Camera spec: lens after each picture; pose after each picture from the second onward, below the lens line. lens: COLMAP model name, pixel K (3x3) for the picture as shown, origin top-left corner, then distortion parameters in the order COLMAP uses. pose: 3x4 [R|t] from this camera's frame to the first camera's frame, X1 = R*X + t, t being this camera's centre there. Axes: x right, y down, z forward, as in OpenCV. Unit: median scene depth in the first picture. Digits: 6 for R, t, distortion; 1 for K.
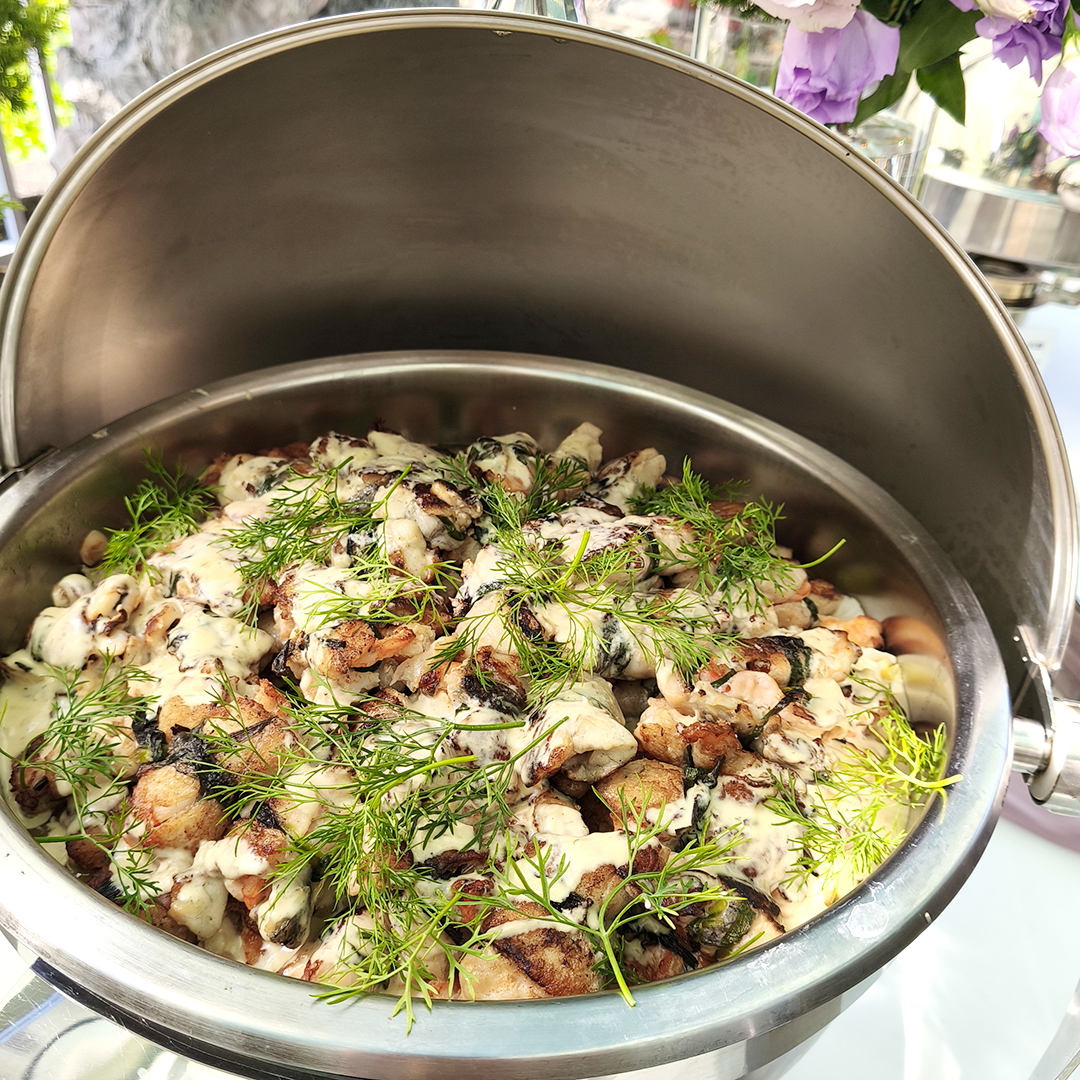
lens RADIAL K [[956.5, 0, 540.0], [0, 956.5, 540.0], [0, 0, 1]] dist [0.011823, 0.014250]
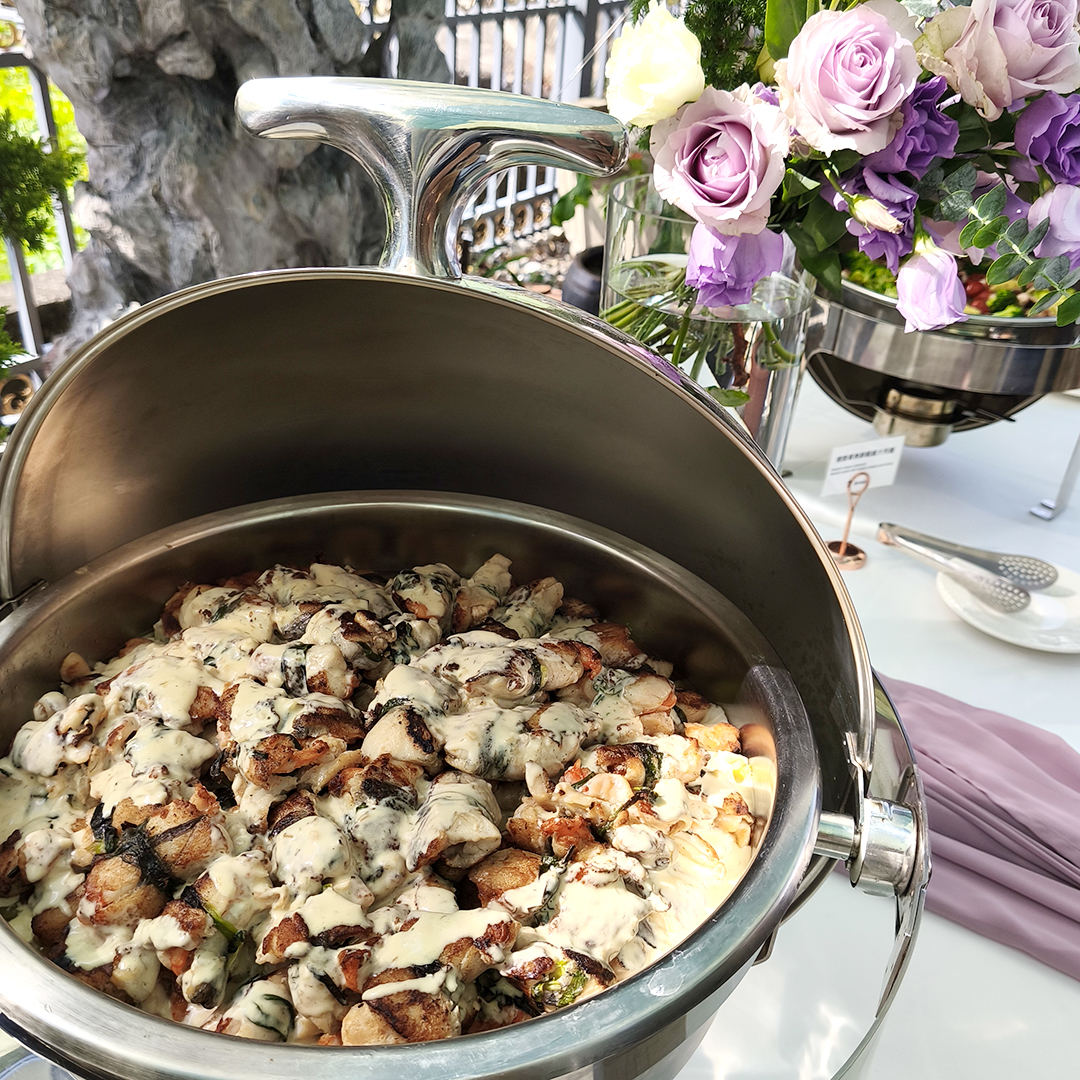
lens RADIAL K [[955.5, 0, 541.9], [0, 955.5, 544.9], [0, 0, 1]] dist [0.031063, -0.009392]
pose [[0.999964, -0.003928, -0.007572, 0.151196], [0.003325, 0.996938, -0.078120, -0.057854], [0.007855, 0.078092, 0.996915, -0.231482]]
